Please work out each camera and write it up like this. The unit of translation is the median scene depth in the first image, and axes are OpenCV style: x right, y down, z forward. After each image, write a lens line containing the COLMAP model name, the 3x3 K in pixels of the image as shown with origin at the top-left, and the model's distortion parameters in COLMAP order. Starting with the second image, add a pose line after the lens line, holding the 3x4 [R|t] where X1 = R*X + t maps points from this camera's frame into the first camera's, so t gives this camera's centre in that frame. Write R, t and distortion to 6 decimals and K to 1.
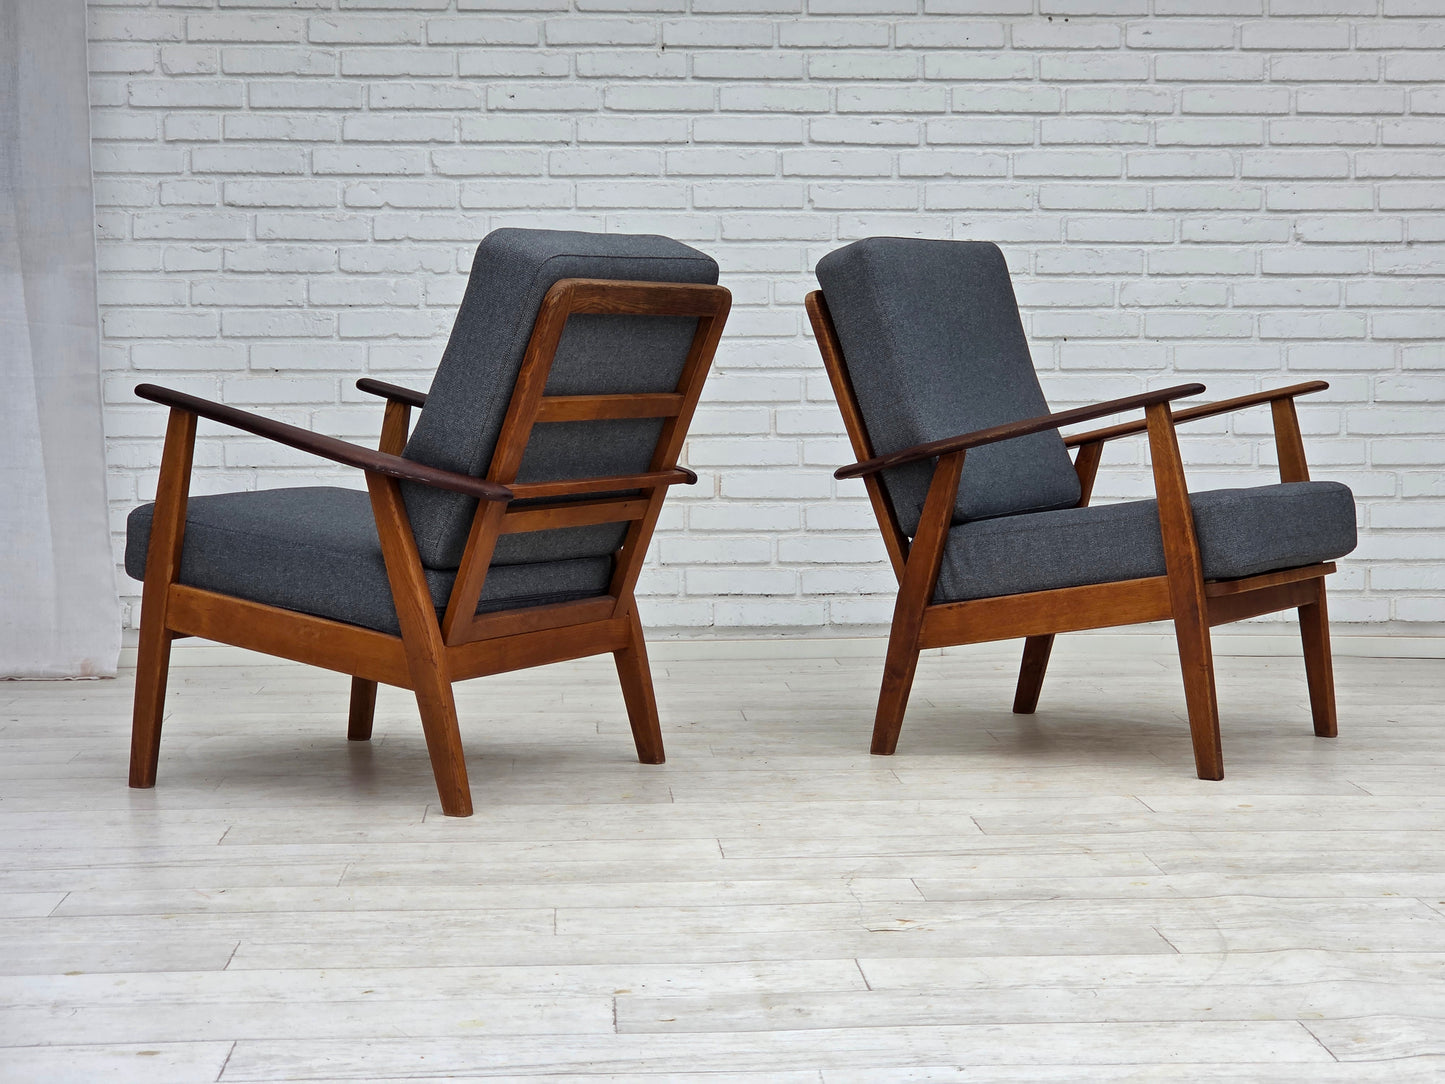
lens RADIAL K [[2830.0, 0, 741.1], [0, 2830.0, 508.5], [0, 0, 1]] dist [0.073476, 0.000000]
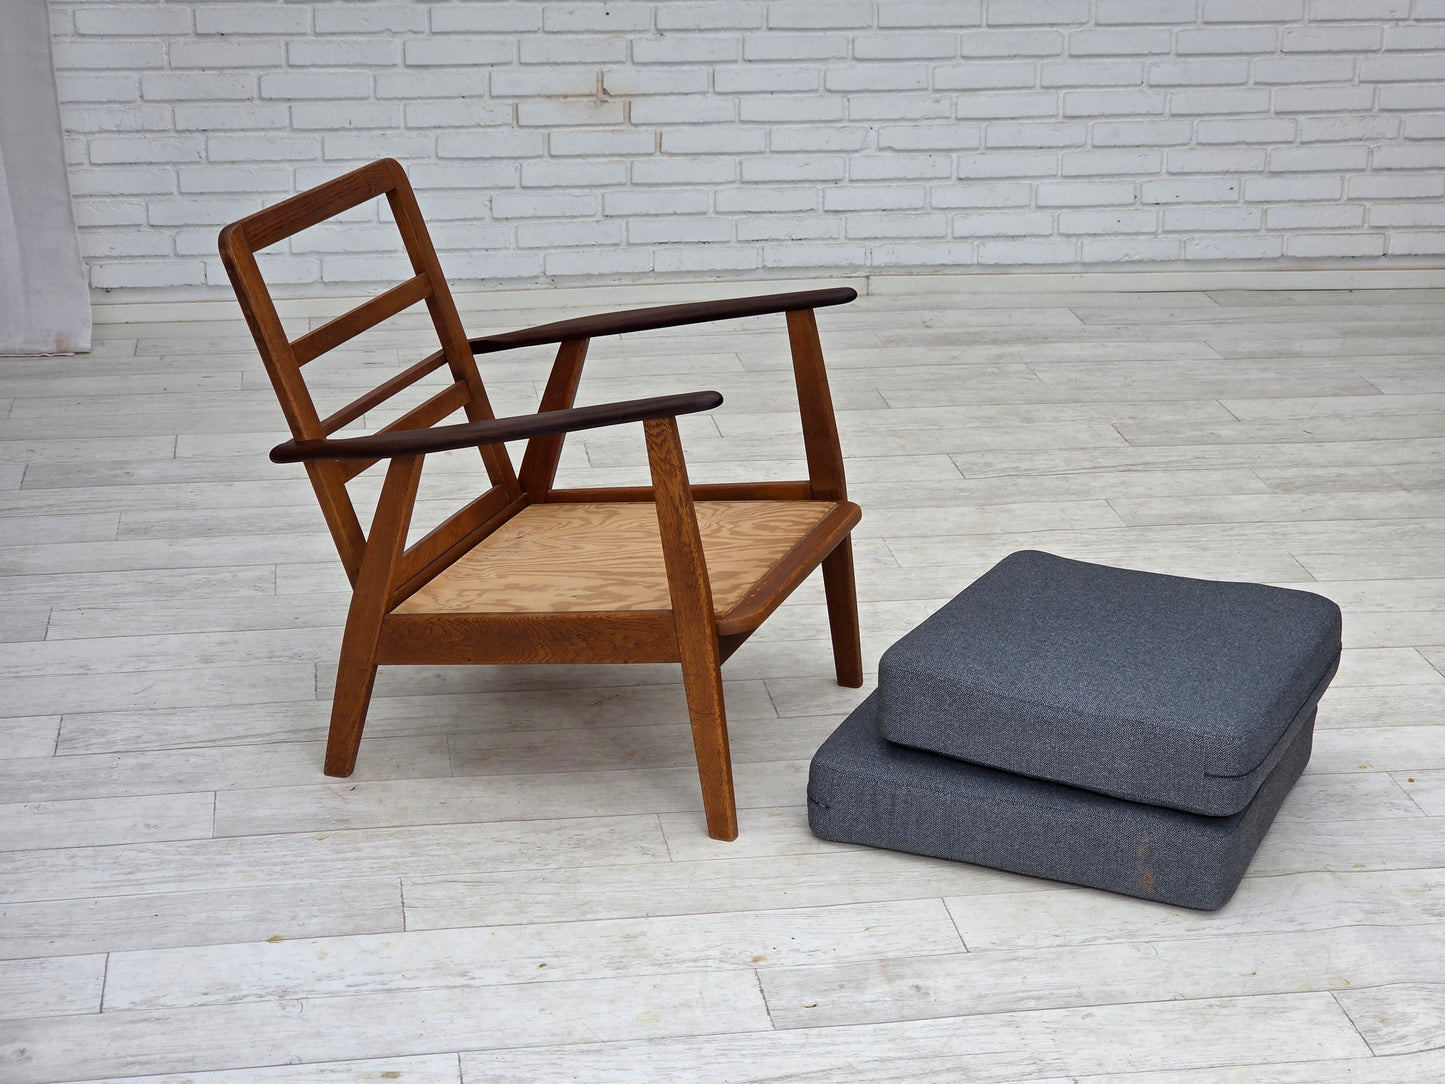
lens RADIAL K [[2830.0, 0, 766.6], [0, 2830.0, 562.3], [0, 0, 1]] dist [0.073476, 0.000000]
pose [[0.995087, -0.020891, 0.096778, -0.075506], [-0.007513, 0.958735, 0.284204, -0.162602], [-0.098722, -0.283534, 0.953867, -0.037787]]
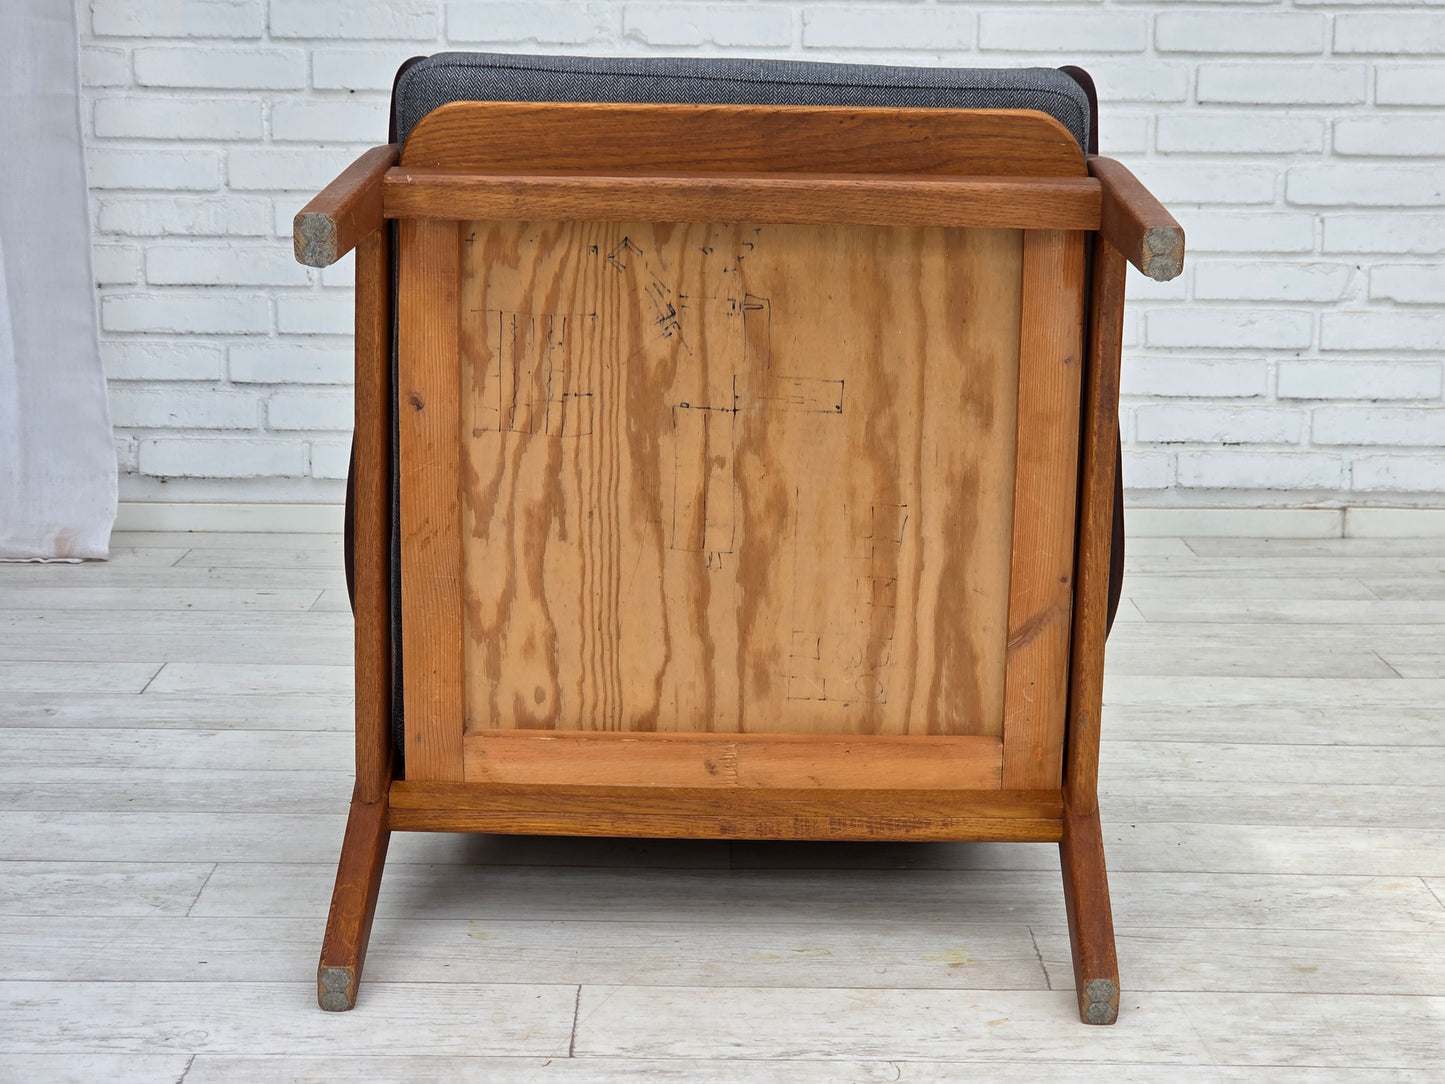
lens RADIAL K [[2830.0, 0, 717.1], [0, 2830.0, 540.3], [0, 0, 1]] dist [0.073476, 0.000000]
pose [[0.998143, 0.025351, -0.055385, -0.041213], [-0.018270, 0.992013, 0.124808, -0.029942], [0.058106, -0.123564, 0.990634, 0.349155]]
